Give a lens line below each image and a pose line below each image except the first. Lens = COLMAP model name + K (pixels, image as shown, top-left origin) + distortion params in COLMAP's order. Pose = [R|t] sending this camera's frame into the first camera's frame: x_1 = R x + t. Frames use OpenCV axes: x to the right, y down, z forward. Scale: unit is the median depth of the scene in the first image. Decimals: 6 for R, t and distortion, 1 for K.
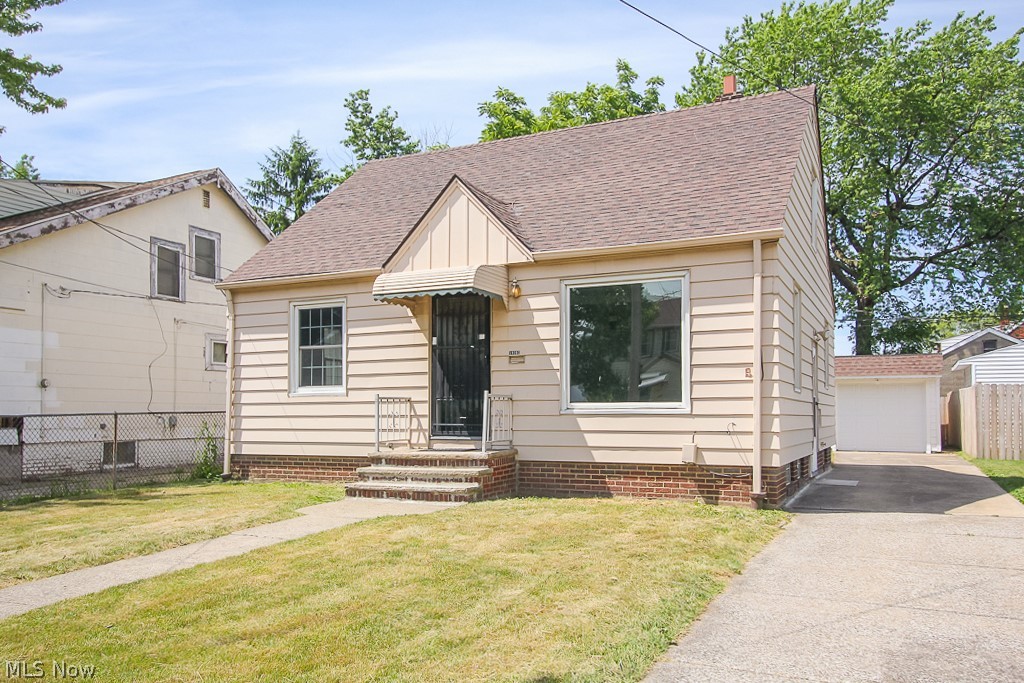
lens RADIAL K [[819.6, 0, 513.2], [0, 819.6, 397.7], [0, 0, 1]] dist [0.012023, 0.002002]
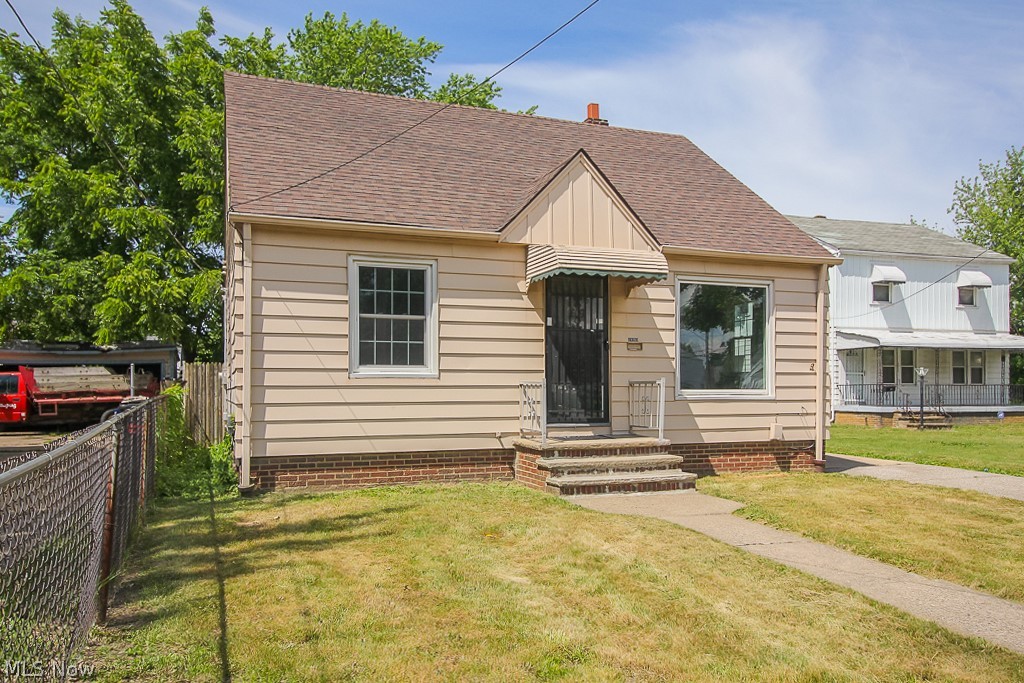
lens RADIAL K [[763.0, 0, 510.9], [0, 763.0, 392.0], [0, 0, 1]] dist [0.010307, 0.000345]
pose [[0.689319, -0.000177, 0.724458, -0.775187], [-0.017549, 0.999702, 0.016942, -0.003324], [-0.724246, -0.024392, 0.689110, 0.445266]]
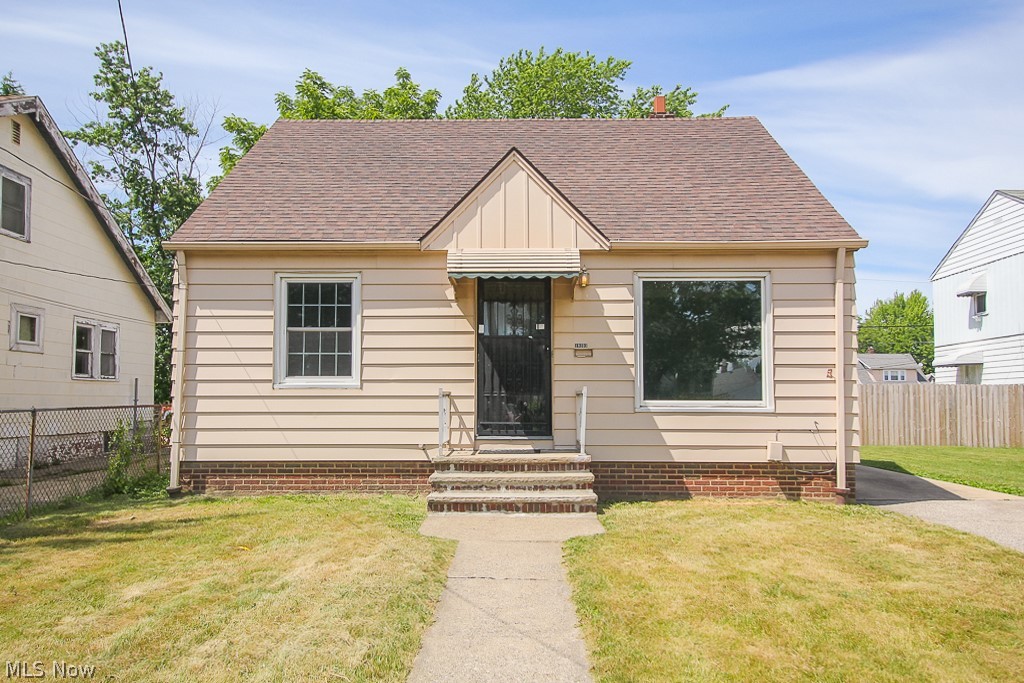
lens RADIAL K [[747.5, 0, 511.1], [0, 747.5, 365.9], [0, 0, 1]] dist [0.028568, 0.002132]
pose [[0.908815, 0.024782, 0.416463, -0.415871], [-0.013068, 0.999435, -0.030956, -0.004331], [-0.416995, 0.022691, 0.908626, 0.255745]]
